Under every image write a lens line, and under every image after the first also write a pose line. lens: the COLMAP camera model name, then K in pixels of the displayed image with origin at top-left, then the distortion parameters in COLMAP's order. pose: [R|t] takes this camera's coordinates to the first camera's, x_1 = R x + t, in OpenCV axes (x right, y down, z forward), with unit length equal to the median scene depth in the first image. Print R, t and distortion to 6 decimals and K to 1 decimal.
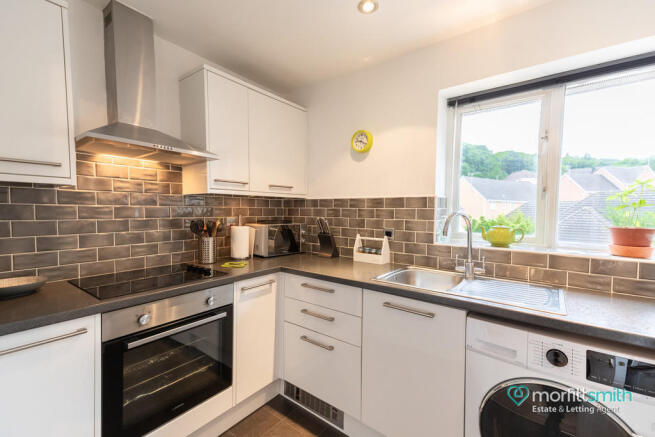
lens RADIAL K [[282.8, 0, 326.7], [0, 282.8, 220.2], [0, 0, 1]] dist [0.037461, 0.000269]
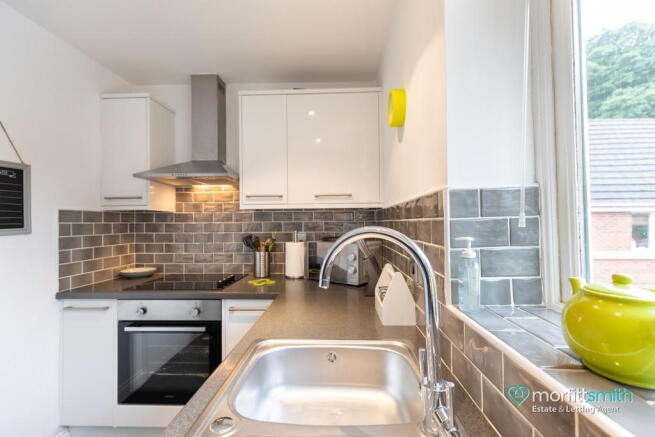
lens RADIAL K [[286.0, 0, 327.3], [0, 286.0, 217.3], [0, 0, 1]] dist [0.016930, 0.000061]
pose [[0.574853, -0.028957, -0.817744, 0.630195], [-0.019084, 0.998627, -0.048778, -0.019766], [0.818034, 0.043647, 0.573511, 0.659701]]
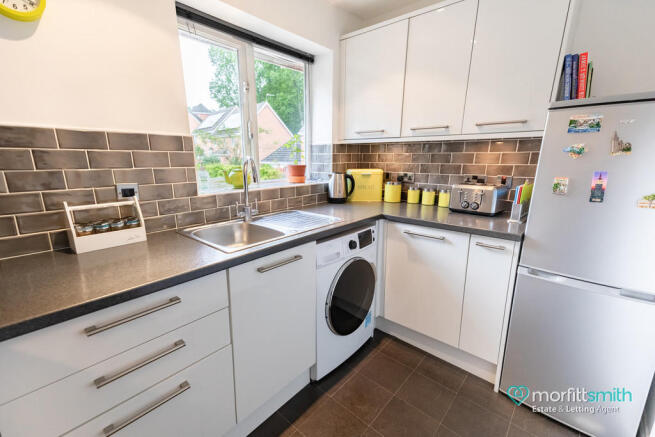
lens RADIAL K [[282.8, 0, 326.7], [0, 282.8, 220.2], [0, 0, 1]] dist [0.037461, 0.000269]
pose [[0.067073, -0.234265, 0.969856, -0.438390], [0.039490, 0.971907, 0.232029, -0.026339], [-0.996966, 0.022737, 0.074440, 0.585357]]
